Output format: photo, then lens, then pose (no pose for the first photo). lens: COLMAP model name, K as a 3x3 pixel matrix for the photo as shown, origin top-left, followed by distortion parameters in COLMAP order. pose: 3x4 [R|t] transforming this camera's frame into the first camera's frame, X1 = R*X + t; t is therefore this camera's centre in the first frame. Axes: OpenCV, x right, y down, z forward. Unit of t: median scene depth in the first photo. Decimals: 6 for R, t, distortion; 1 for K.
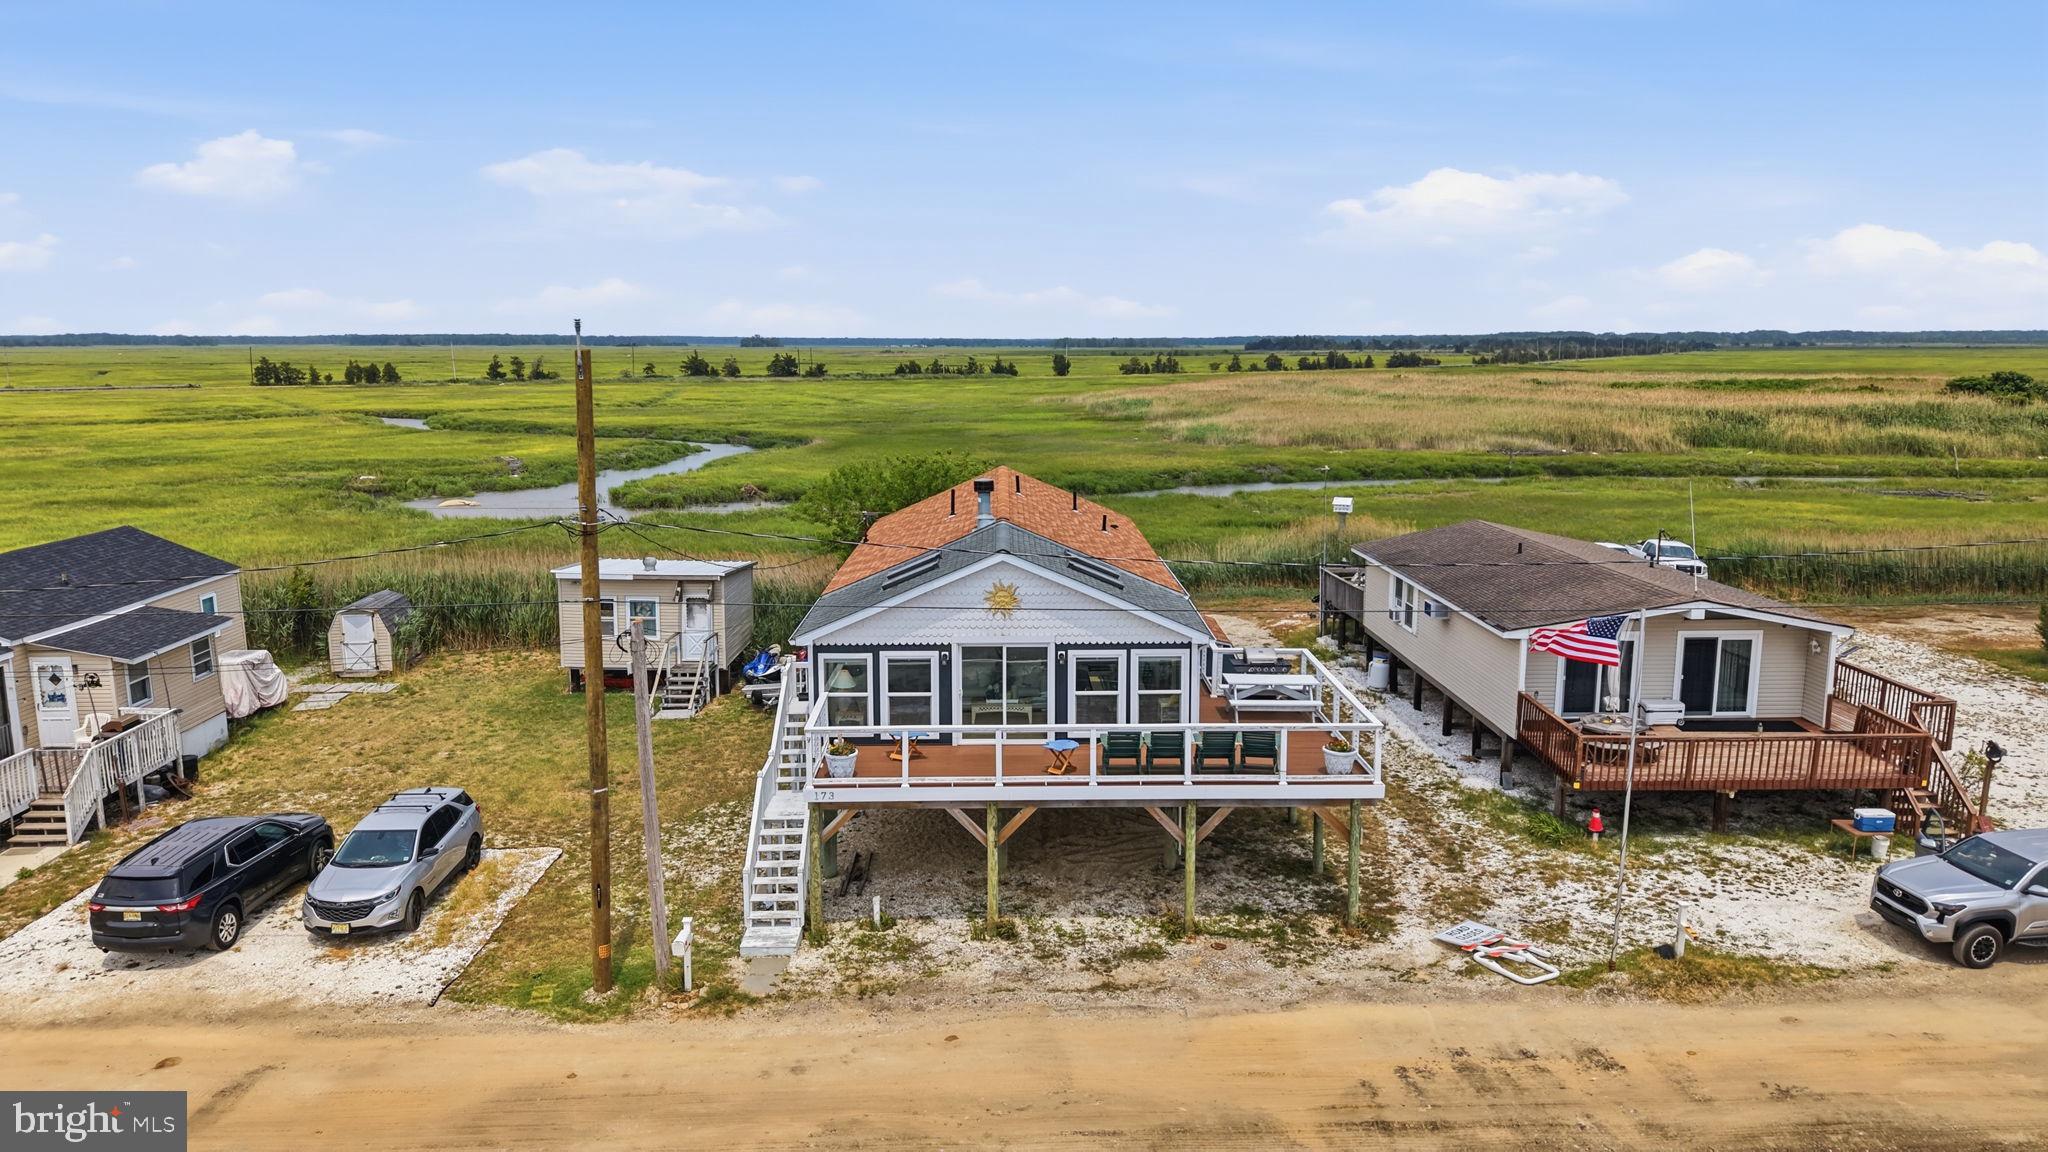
lens RADIAL K [[1350.4, 0, 1017.6], [0, 1350.4, 565.7], [0, 0, 1]] dist [0.047104, -0.040155]
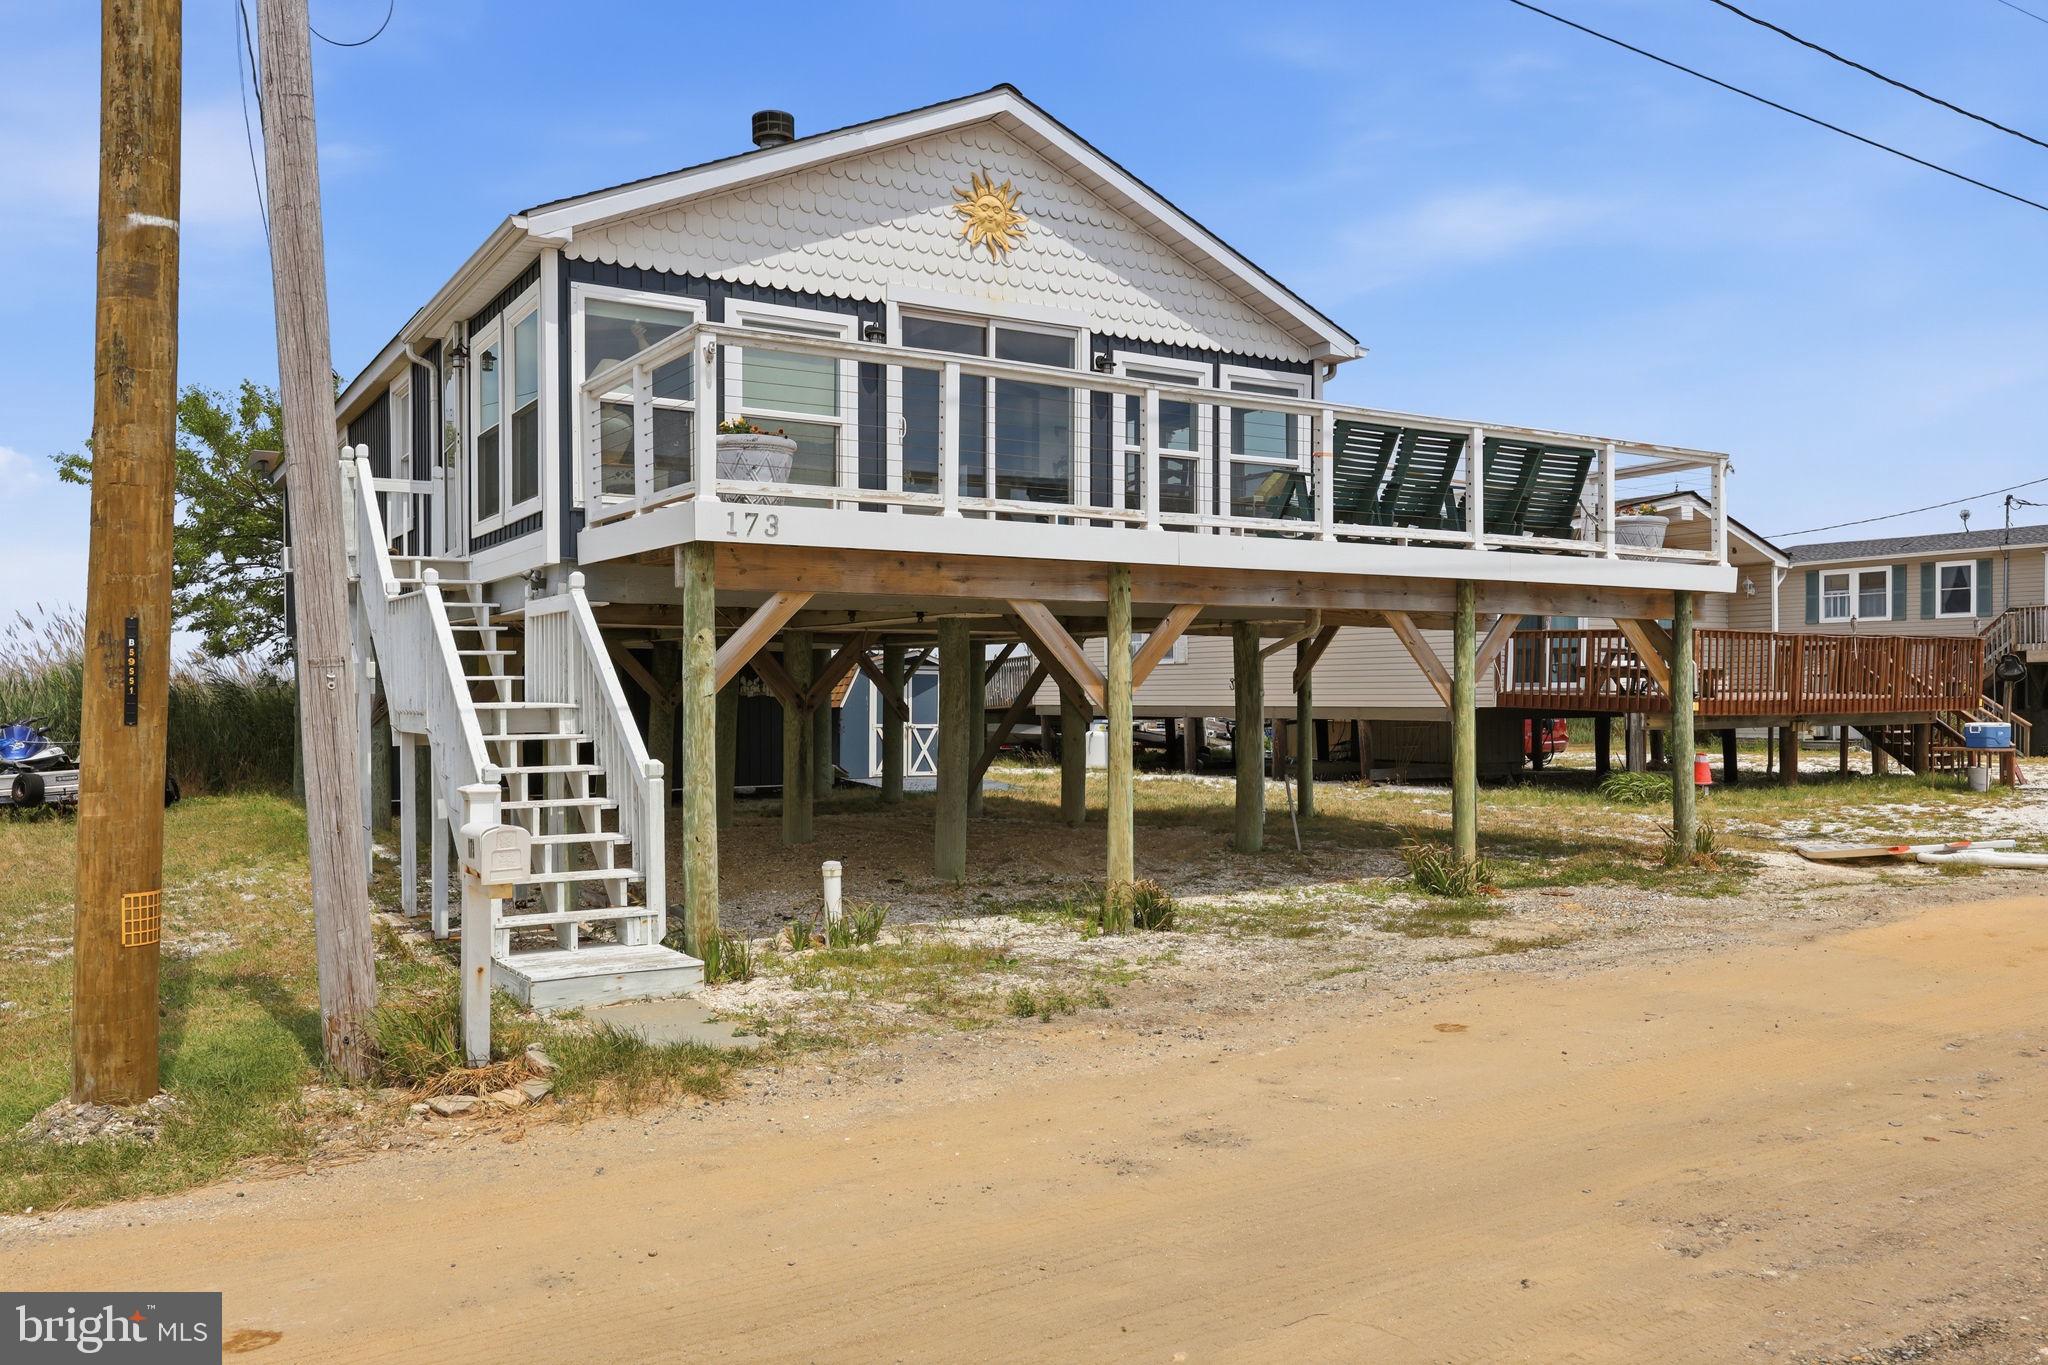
lens RADIAL K [[1554.6, 0, 1026.7], [0, 1554.6, 724.1], [0, 0, 1]] dist [-0.004281, 0.004406]
pose [[0.858493, -0.010035, 0.512727, -0.260630], [0.080597, 0.990024, -0.115572, 0.246965], [-0.506453, 0.140542, 0.850737, 0.574935]]
